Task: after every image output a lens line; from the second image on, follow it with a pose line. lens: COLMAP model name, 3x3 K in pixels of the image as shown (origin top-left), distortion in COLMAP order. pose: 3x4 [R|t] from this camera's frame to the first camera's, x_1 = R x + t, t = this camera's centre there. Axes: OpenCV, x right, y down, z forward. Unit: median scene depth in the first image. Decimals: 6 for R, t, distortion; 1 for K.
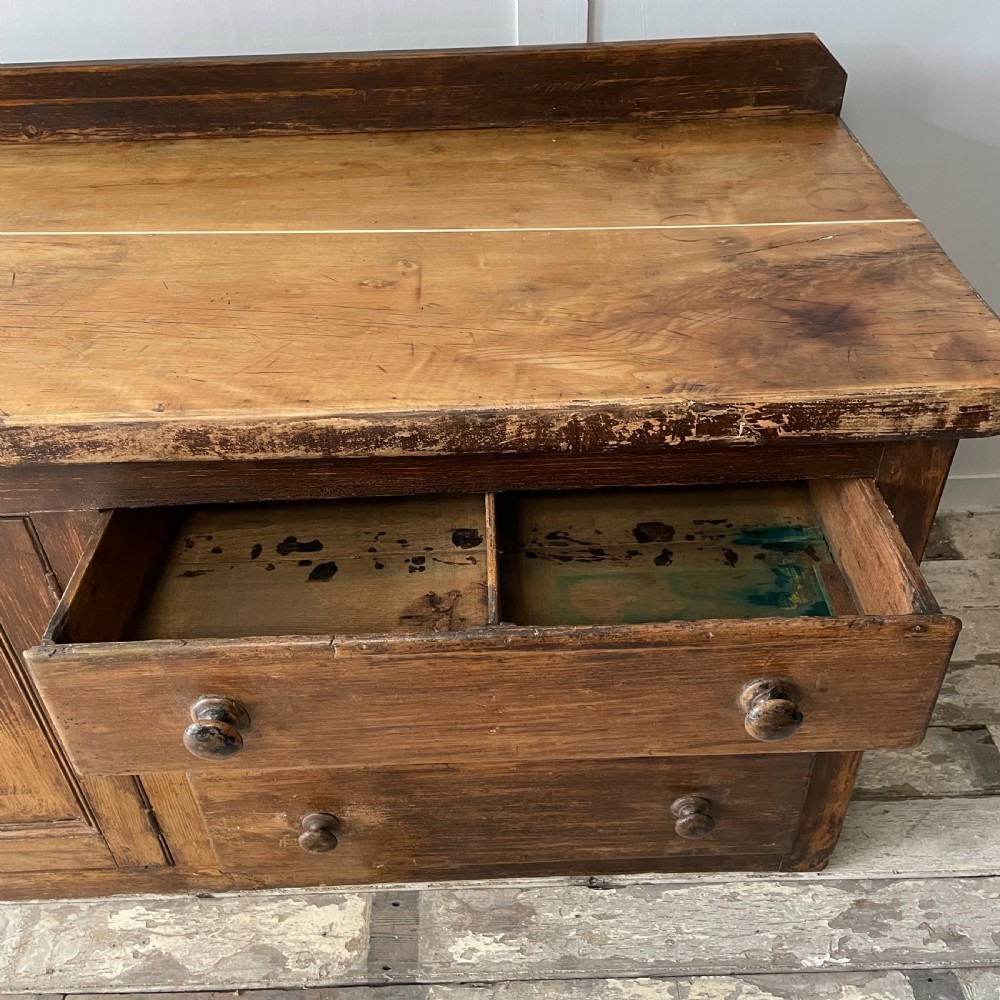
lens RADIAL K [[1019.7, 0, 493.0], [0, 1019.7, 489.8], [0, 0, 1]] dist [0.048801, 0.000000]
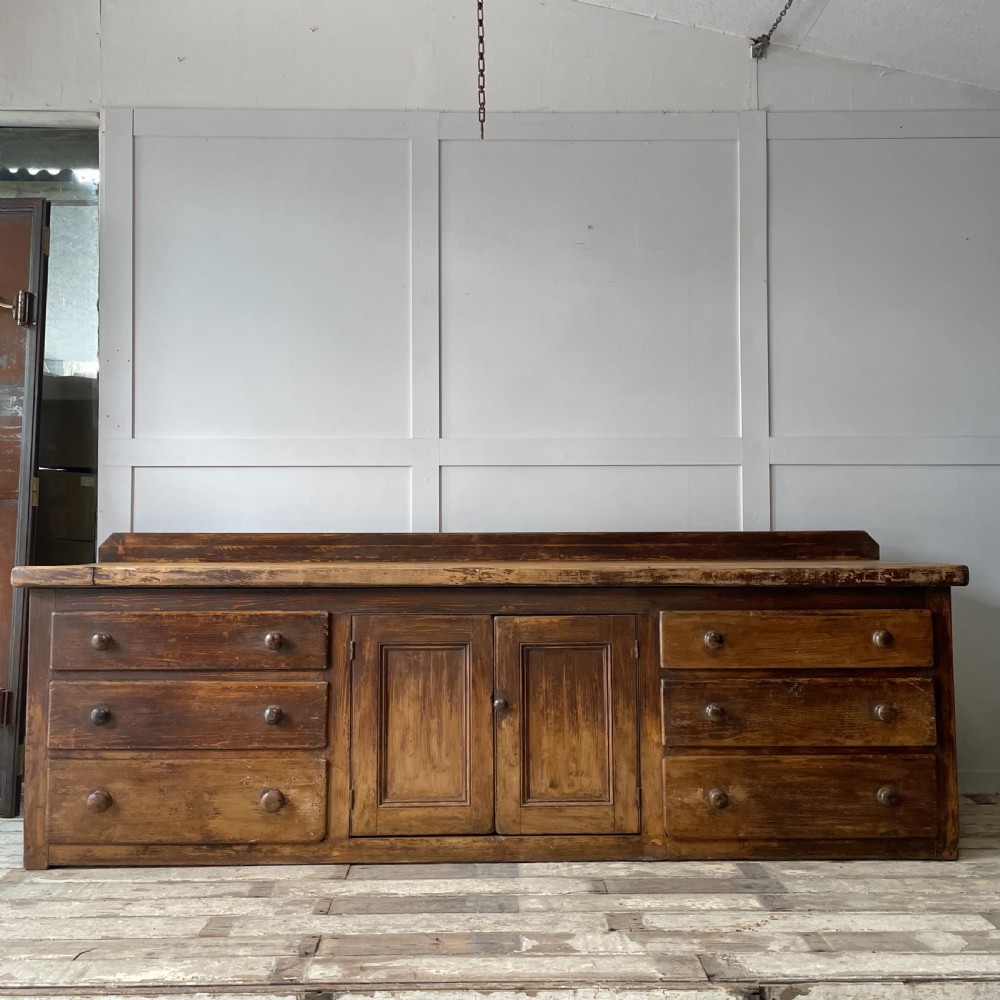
lens RADIAL K [[1019.7, 0, 492.9], [0, 1019.7, 487.9], [0, 0, 1]] dist [0.048801, 0.000000]
pose [[0.999540, 0.030007, -0.004486, -0.663211], [-0.025483, 0.750037, -0.660905, 1.302911], [-0.016467, 0.660715, 0.750456, -1.089543]]
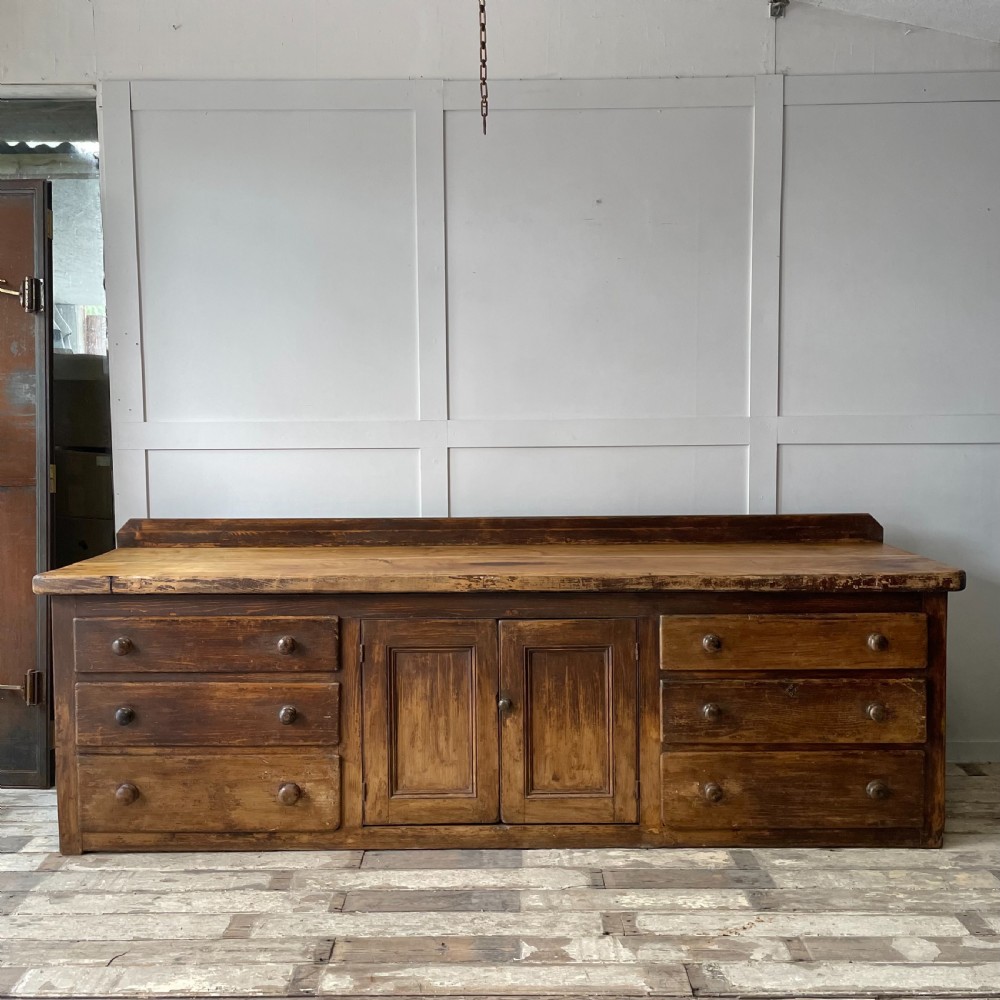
lens RADIAL K [[1019.7, 0, 494.1], [0, 1019.7, 488.9], [0, 0, 1]] dist [0.048801, 0.000000]
pose [[0.999385, 0.026498, -0.022948, -0.626998], [-0.034845, 0.822238, -0.568076, 1.100819], [0.003816, 0.568526, 0.822656, -1.290203]]
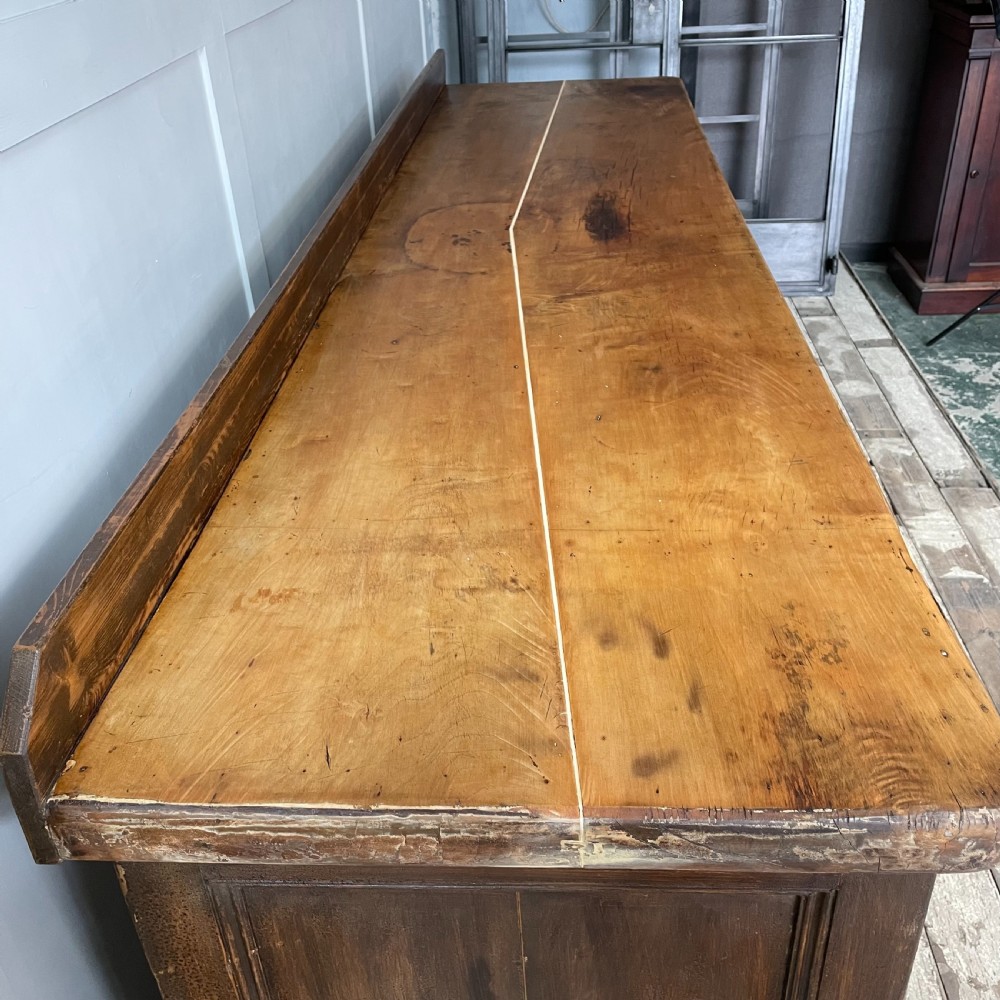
lens RADIAL K [[1023.0, 0, 497.9], [0, 1023.0, 506.4], [0, 0, 1]] dist [0.039111, 0.000000]
pose [[0.080254, -0.505317, 0.859194, -2.091807], [0.651056, 0.679276, 0.338690, -0.458297], [-0.754775, 0.532202, 0.383504, 0.618456]]
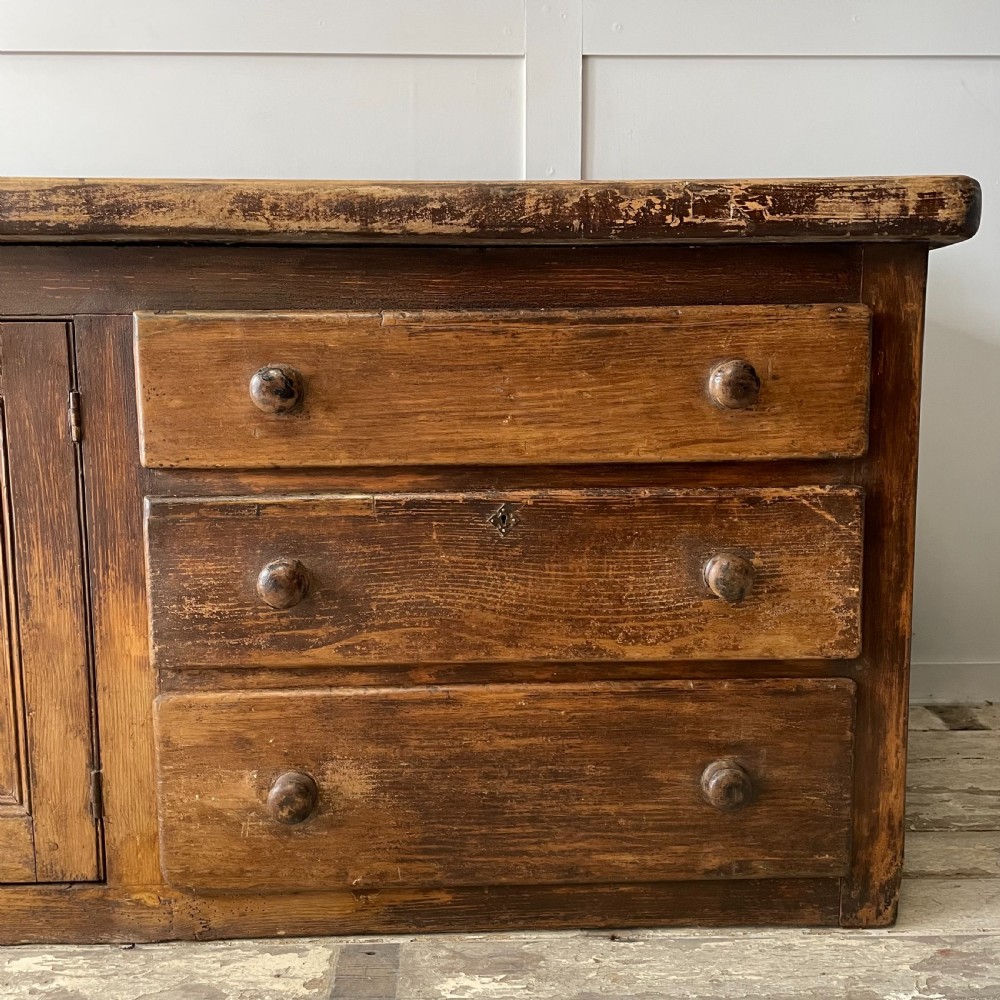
lens RADIAL K [[1019.7, 0, 500.8], [0, 1019.7, 488.8], [0, 0, 1]] dist [0.048801, 0.000000]
pose [[0.999547, 0.026871, 0.013587, -0.014715], [-0.015823, 0.852656, -0.522233, 0.556938], [-0.025618, 0.521781, 0.852695, 0.134528]]
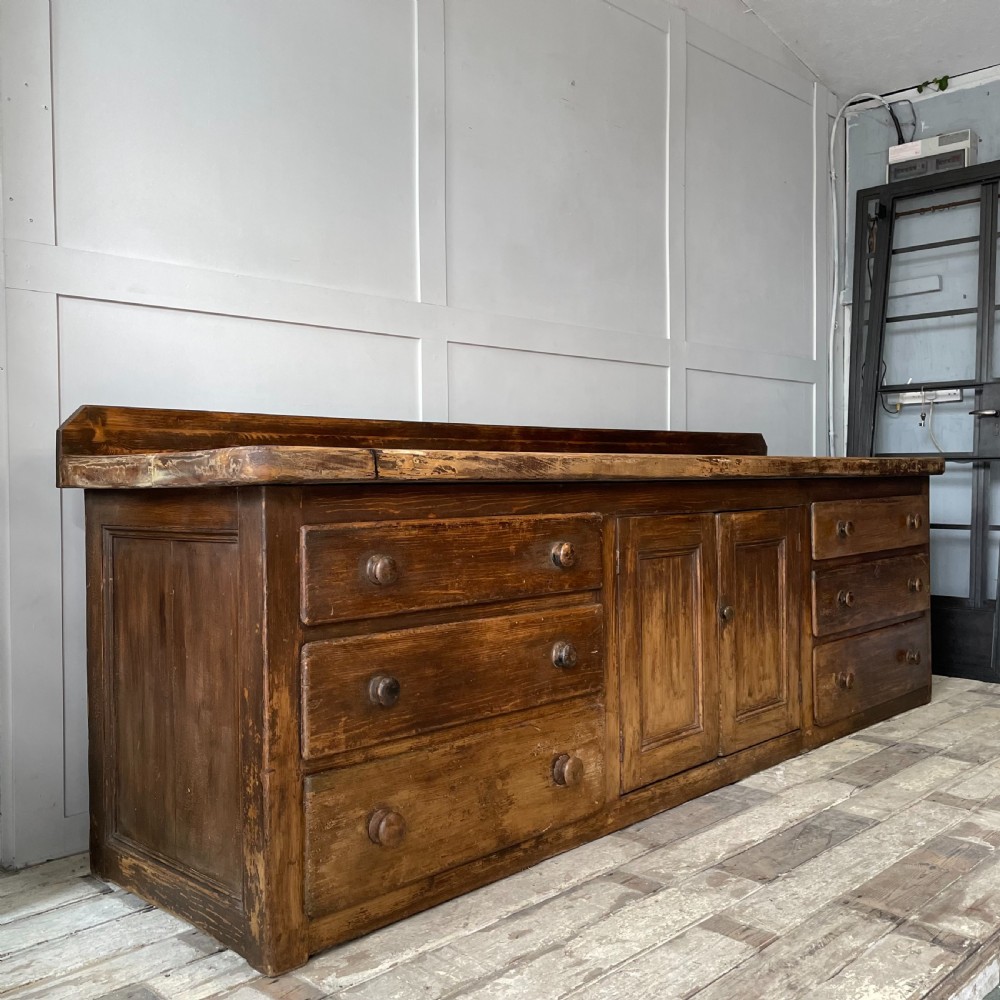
lens RADIAL K [[1019.7, 0, 497.0], [0, 1019.7, 482.1], [0, 0, 1]] dist [0.048801, 0.000000]
pose [[0.712939, 0.021104, 0.700908, -2.335773], [0.424311, 0.782806, -0.455164, 0.698930], [-0.558281, 0.621908, 0.549138, -0.098010]]
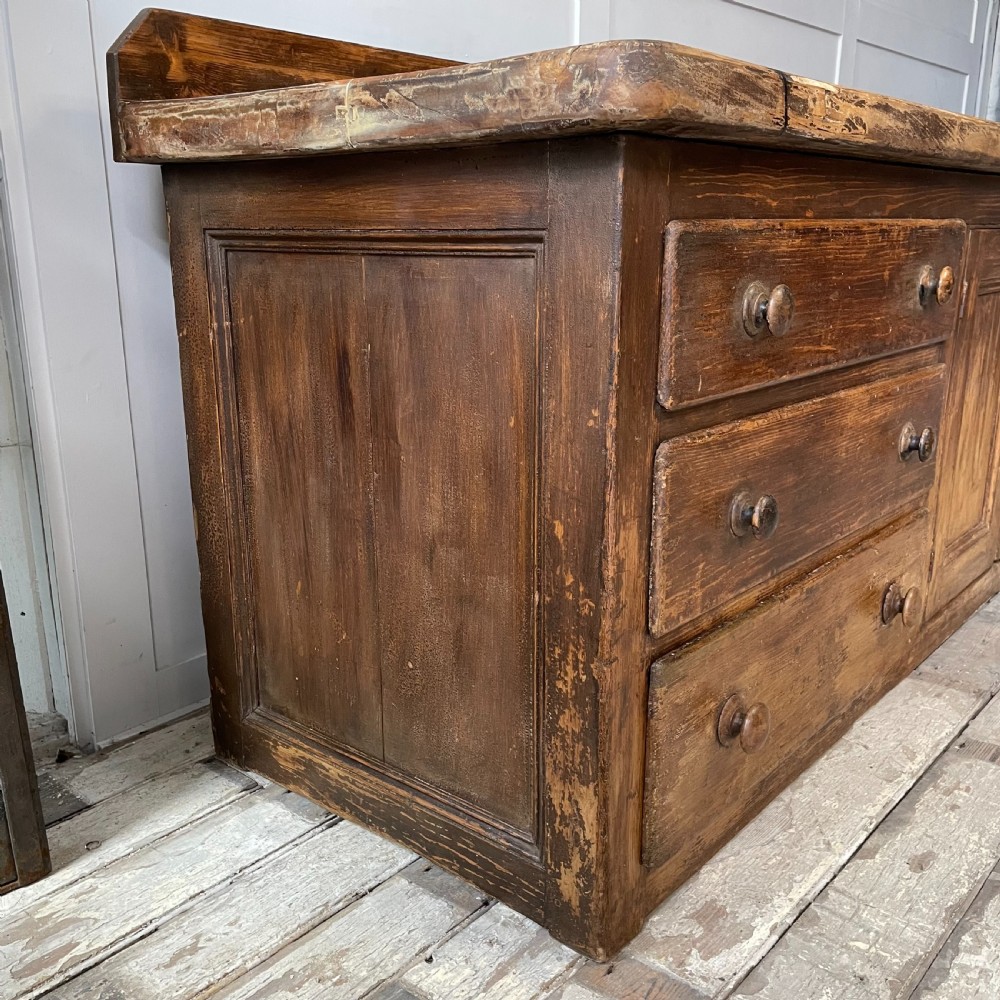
lens RADIAL K [[1019.7, 0, 492.6], [0, 1019.7, 502.8], [0, 0, 1]] dist [0.048801, 0.000000]
pose [[0.660016, -0.169273, 0.731933, -2.210377], [0.448798, 0.870164, -0.203458, 0.301659], [-0.602462, 0.462775, 0.650291, 0.491874]]
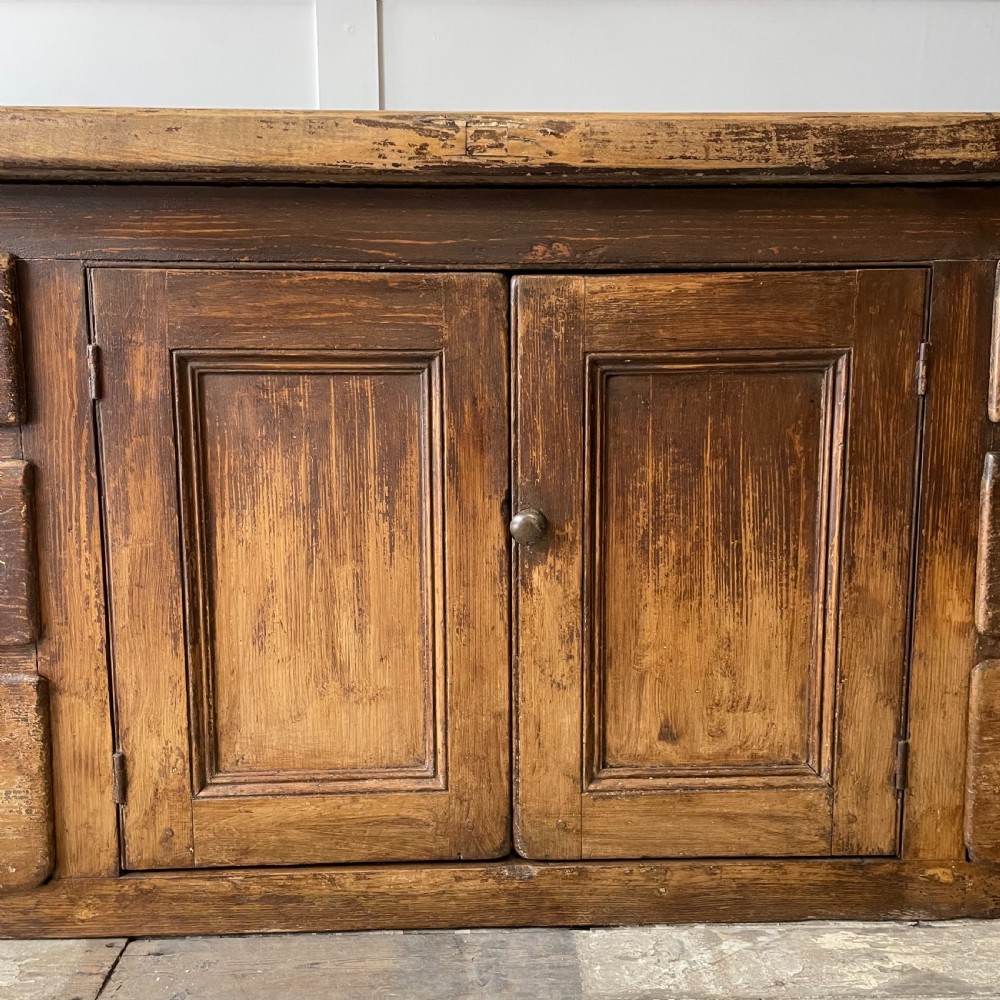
lens RADIAL K [[1019.7, 0, 507.3], [0, 1019.7, 482.4], [0, 0, 1]] dist [0.048801, 0.000000]
pose [[0.999463, 0.028682, 0.015873, -0.672749], [-0.016862, 0.865054, -0.501395, 0.552505], [-0.028112, 0.500858, 0.865073, 0.194033]]
